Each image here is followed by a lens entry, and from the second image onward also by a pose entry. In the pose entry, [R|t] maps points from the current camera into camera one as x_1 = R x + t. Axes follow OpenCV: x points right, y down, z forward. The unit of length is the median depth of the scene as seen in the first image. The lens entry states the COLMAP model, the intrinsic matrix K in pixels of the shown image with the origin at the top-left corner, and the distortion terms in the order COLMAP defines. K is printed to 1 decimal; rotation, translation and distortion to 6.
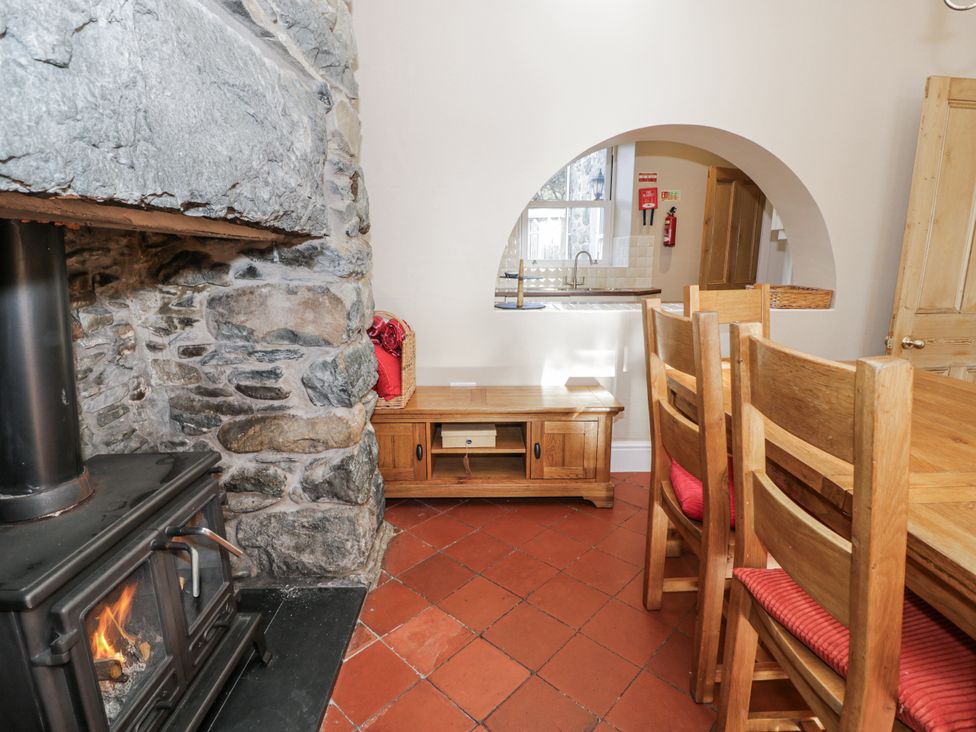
lens RADIAL K [[522.3, 0, 486.9], [0, 522.3, 371.7], [0, 0, 1]] dist [-0.012860, -0.002999]
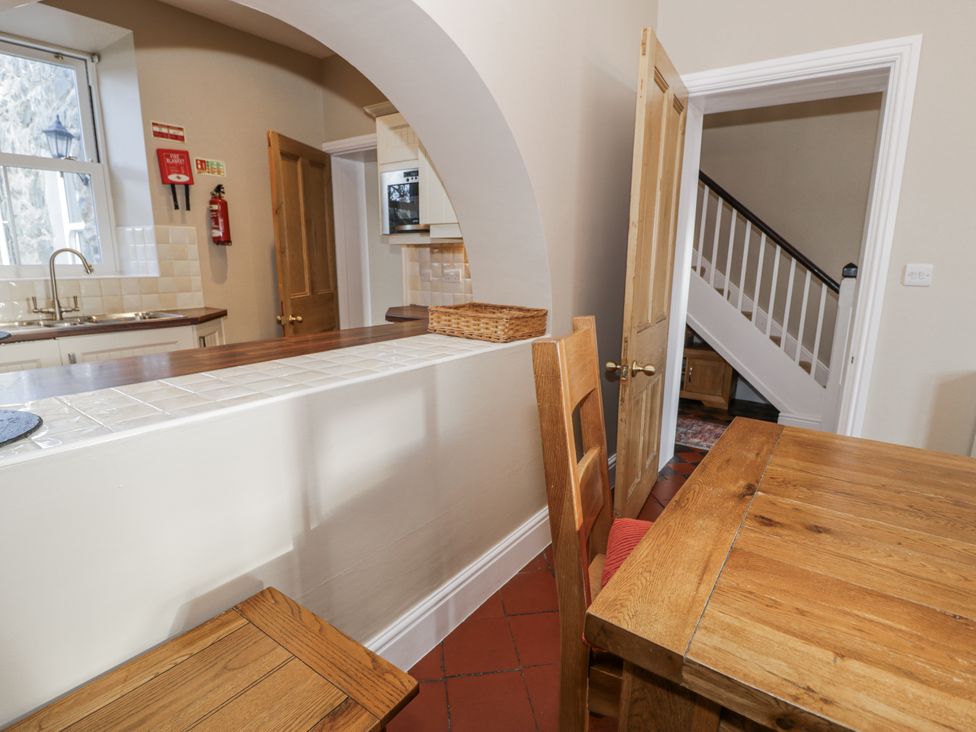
lens RADIAL K [[522.3, 0, 493.0], [0, 522.3, 367.1], [0, 0, 1]] dist [-0.012860, -0.002999]
pose [[0.611007, -0.149518, 0.777376, 0.023651], [0.159810, 0.985080, 0.063859, -0.074857], [-0.775326, 0.085214, 0.625786, 0.336065]]
